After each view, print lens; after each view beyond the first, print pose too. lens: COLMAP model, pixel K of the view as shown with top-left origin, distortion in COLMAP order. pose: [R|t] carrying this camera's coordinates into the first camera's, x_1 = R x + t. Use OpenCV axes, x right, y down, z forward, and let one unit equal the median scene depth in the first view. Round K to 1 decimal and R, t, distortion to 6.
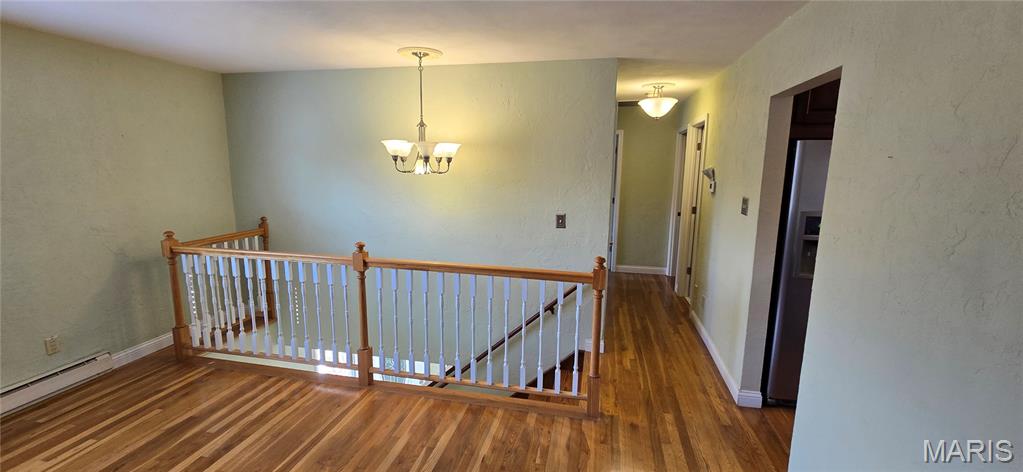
lens RADIAL K [[413.4, 0, 515.2], [0, 413.4, 234.3], [0, 0, 1]] dist [-0.000561, -0.000007]
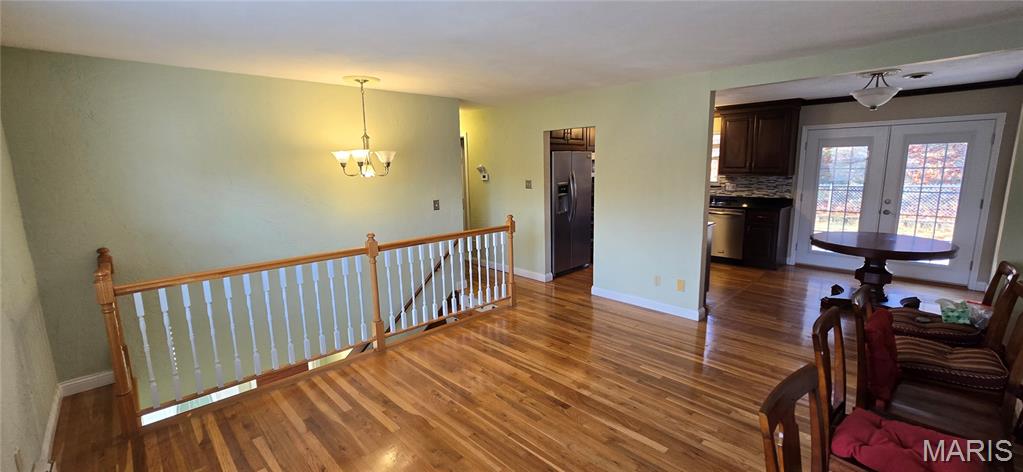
lens RADIAL K [[413.4, 0, 512.0], [0, 413.4, 232.8], [0, 0, 1]] dist [-0.000561, -0.000007]
pose [[0.557183, -0.158443, 0.815133, -1.055950], [0.163604, 0.983333, 0.079306, -0.009461], [-0.814113, 0.089171, 0.573819, -0.039462]]
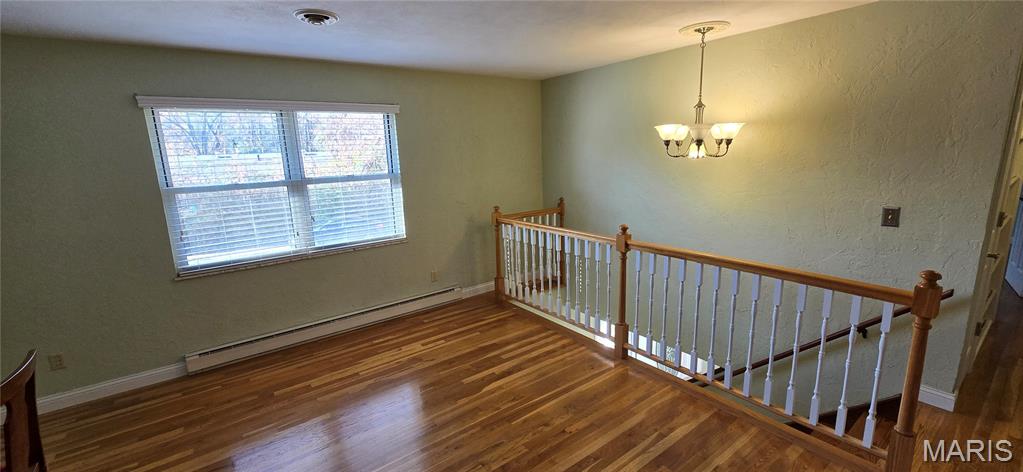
lens RADIAL K [[406.2, 0, 504.4], [0, 406.2, 235.2], [0, 0, 1]] dist [-0.006364, 0.000415]
pose [[0.759178, 0.092280, -0.644309, 0.060944], [-0.065077, 0.995700, 0.065929, -0.002838], [0.647622, -0.008122, 0.761918, 0.004202]]
